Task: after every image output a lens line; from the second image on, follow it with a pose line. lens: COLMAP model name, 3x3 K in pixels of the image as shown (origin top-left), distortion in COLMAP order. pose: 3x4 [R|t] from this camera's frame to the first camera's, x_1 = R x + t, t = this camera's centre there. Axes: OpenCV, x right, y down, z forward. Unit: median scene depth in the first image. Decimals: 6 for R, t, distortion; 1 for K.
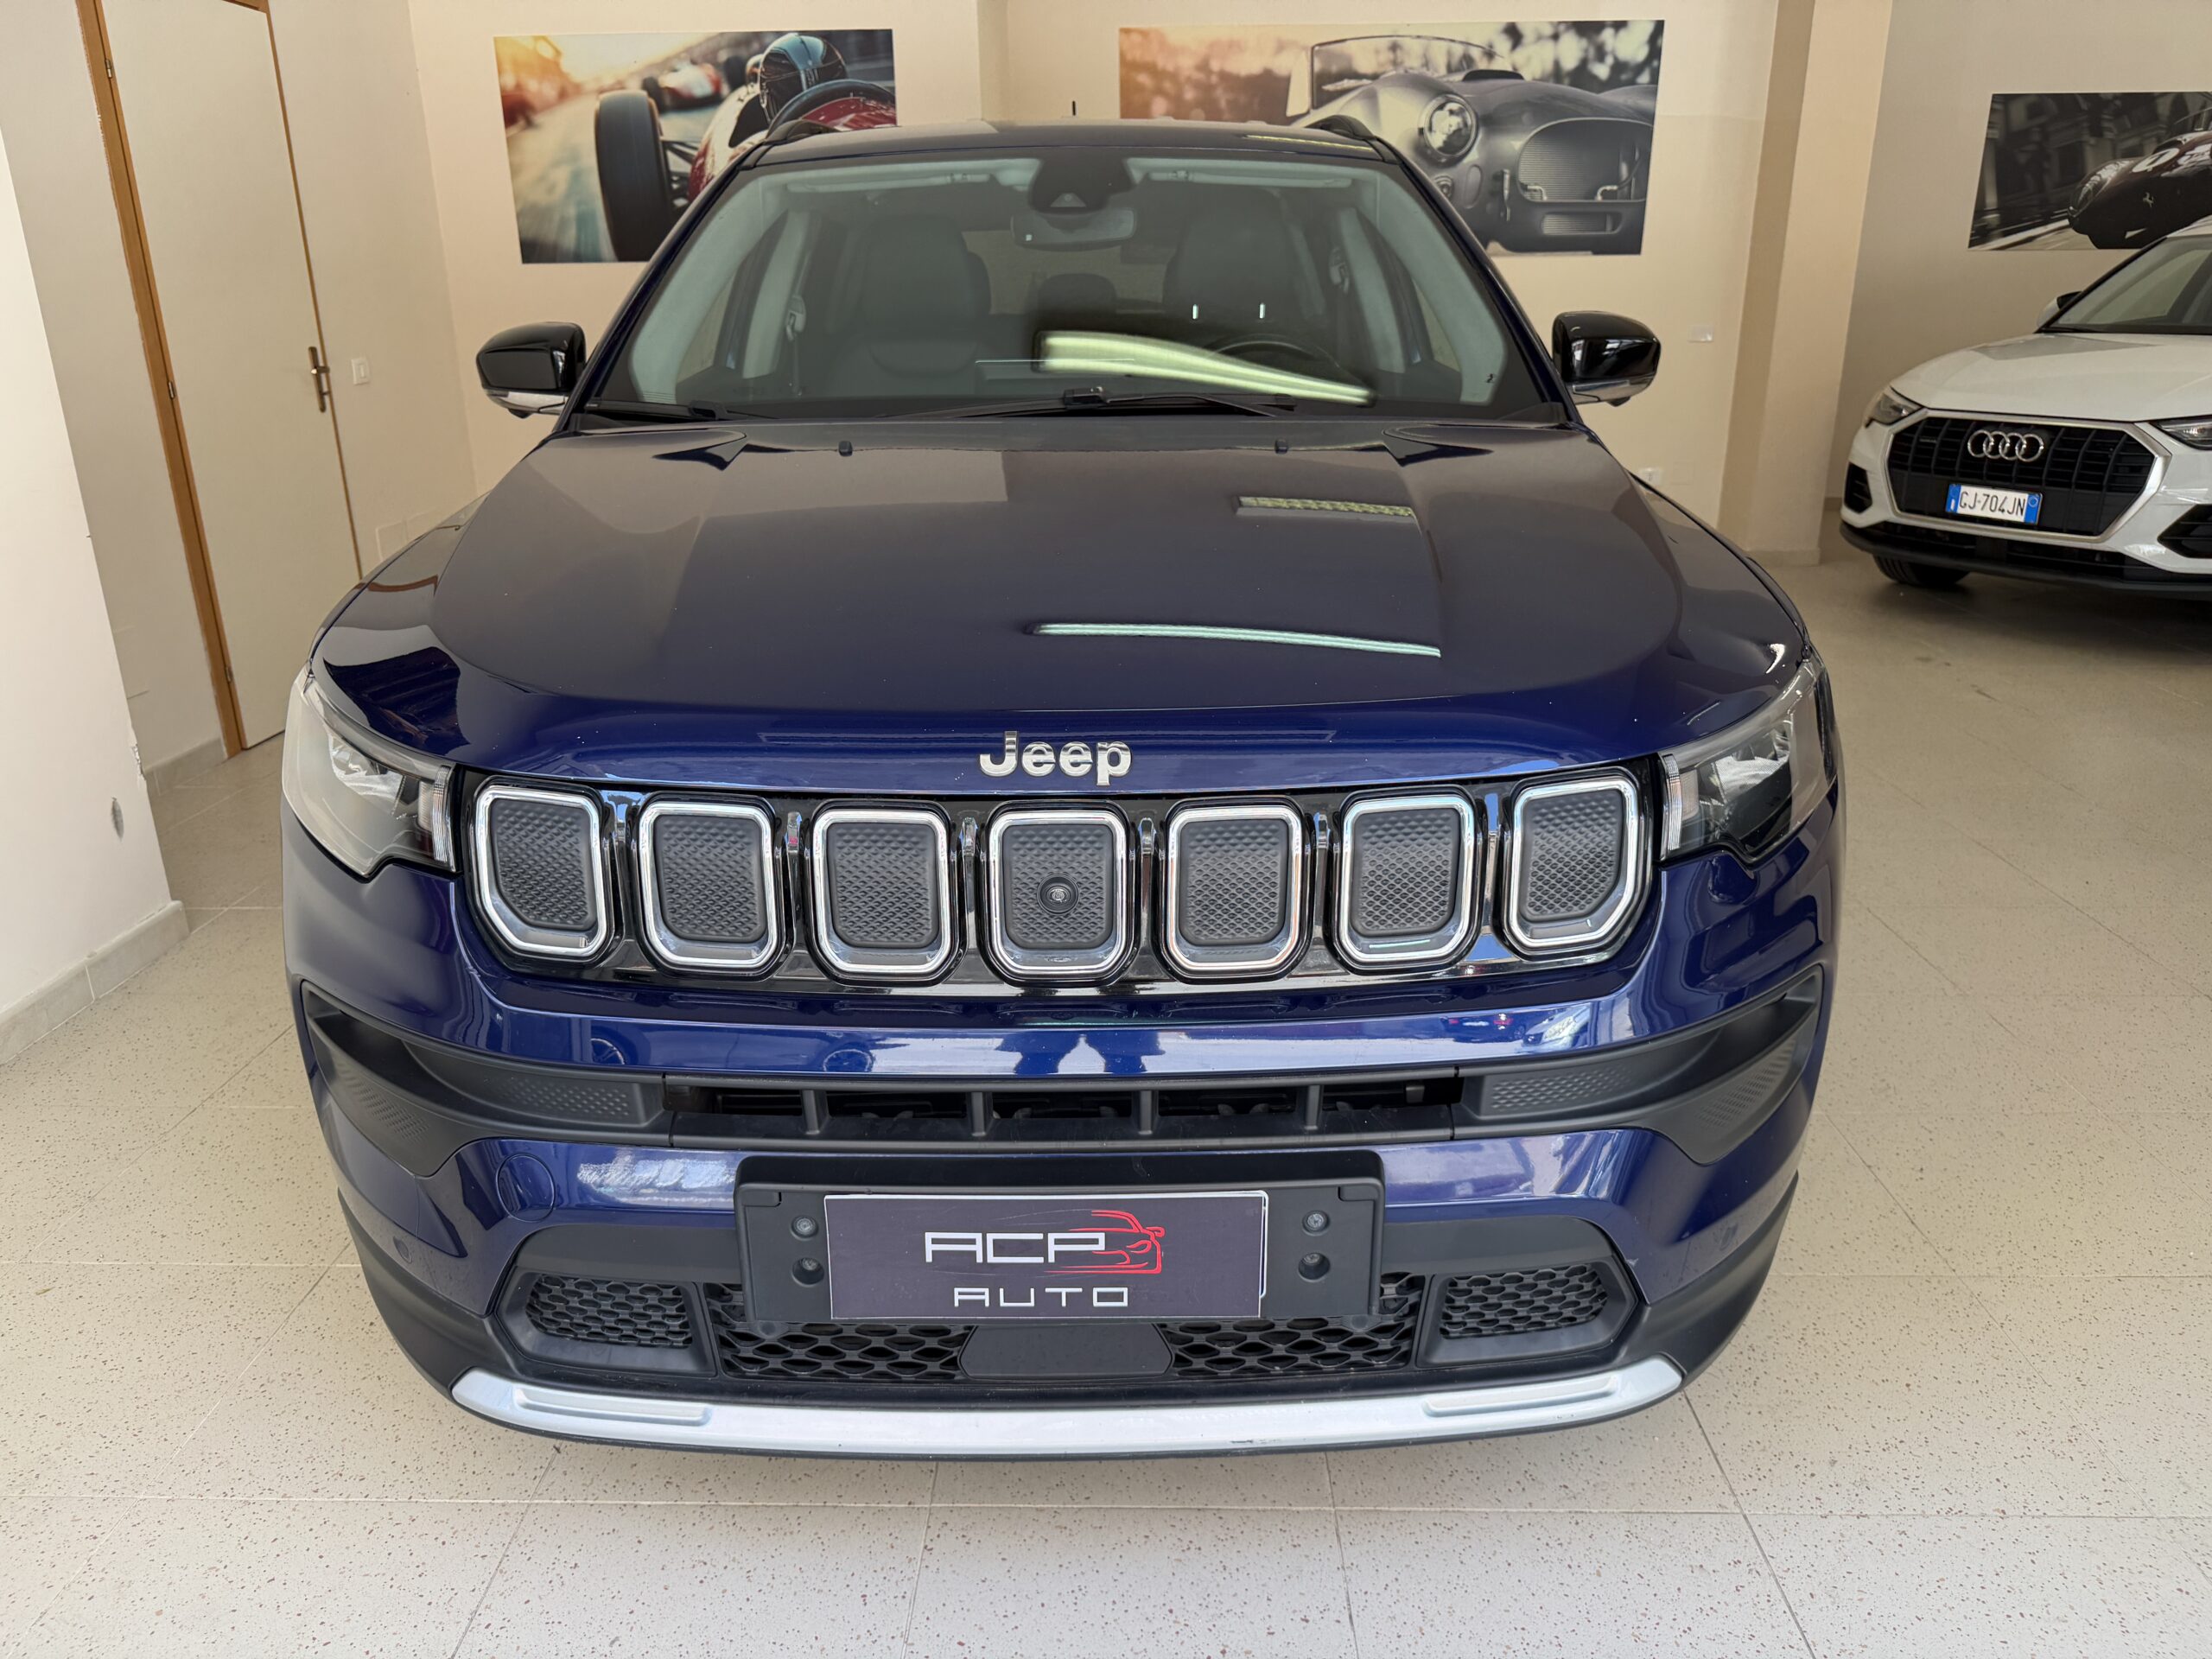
lens RADIAL K [[1568.4, 0, 1091.9], [0, 1568.4, 841.9], [0, 0, 1]] dist [-0.005596, -0.005377]
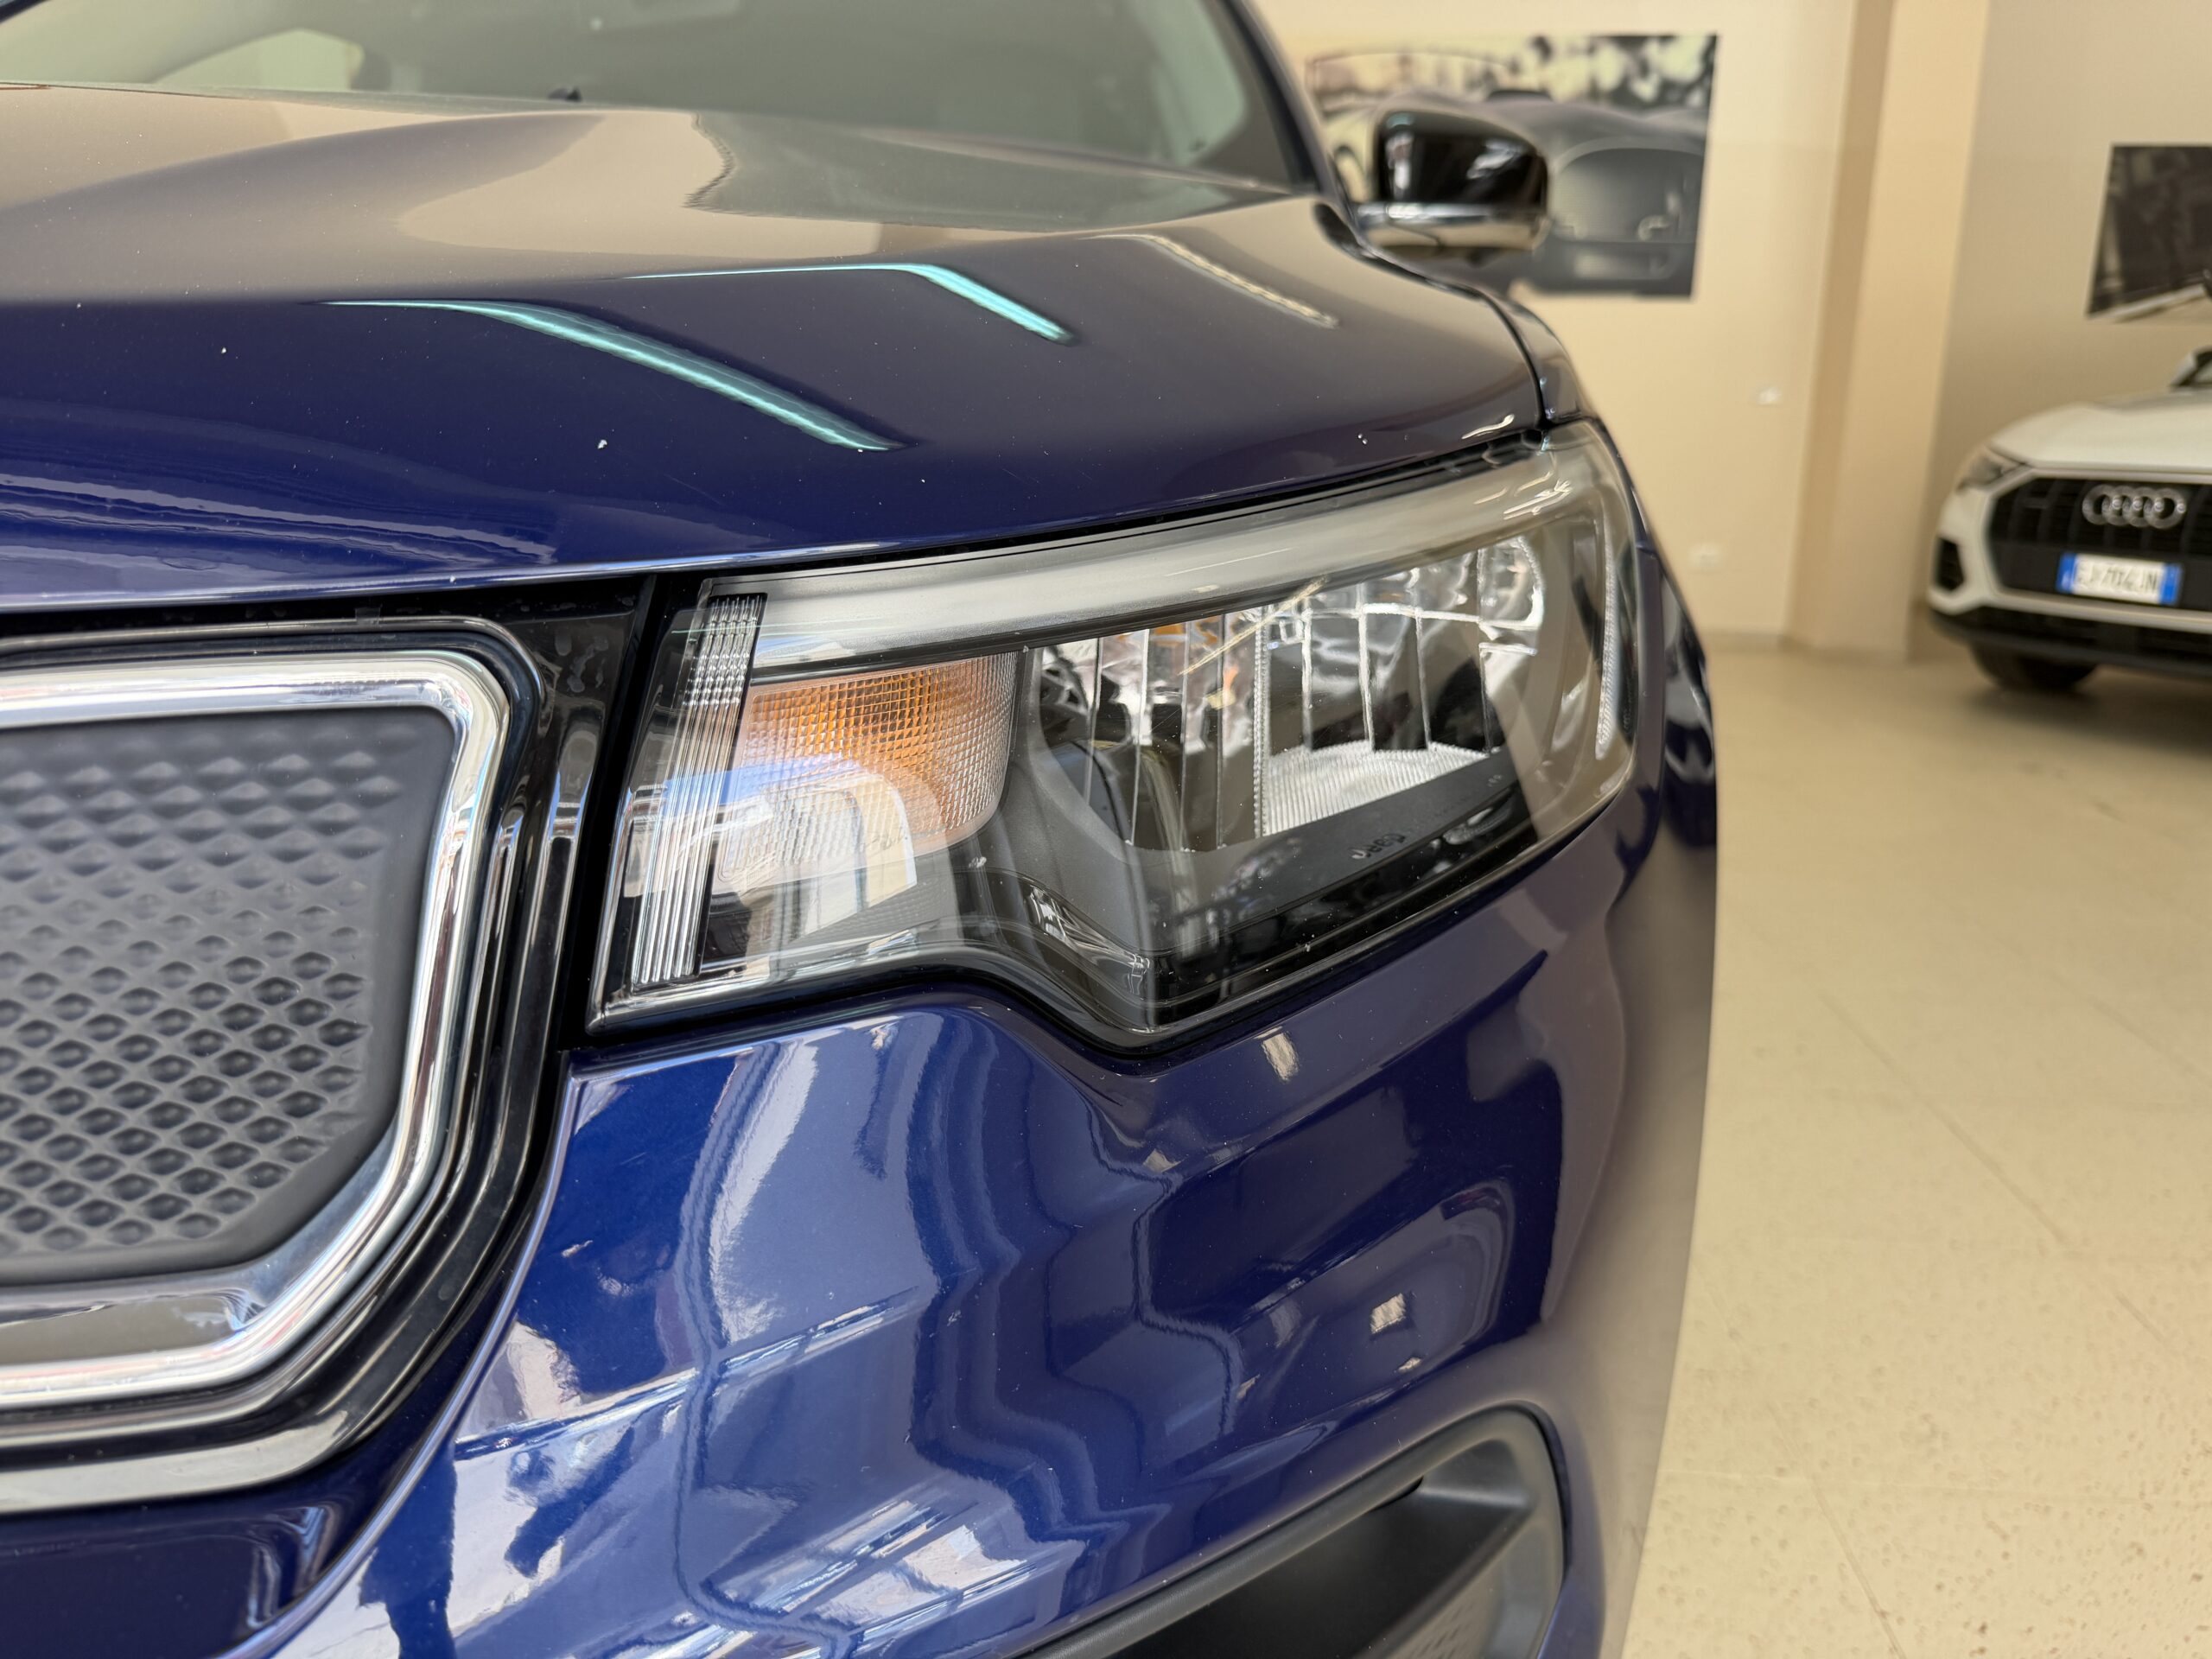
lens RADIAL K [[1568.4, 0, 1122.3], [0, 1568.4, 816.8], [0, 0, 1]] dist [-0.005596, -0.005377]
pose [[0.998020, 0.035869, -0.051659, 0.096417], [-0.040547, 0.994881, -0.092562, -0.000344], [0.048075, 0.094474, 0.994366, 0.163792]]
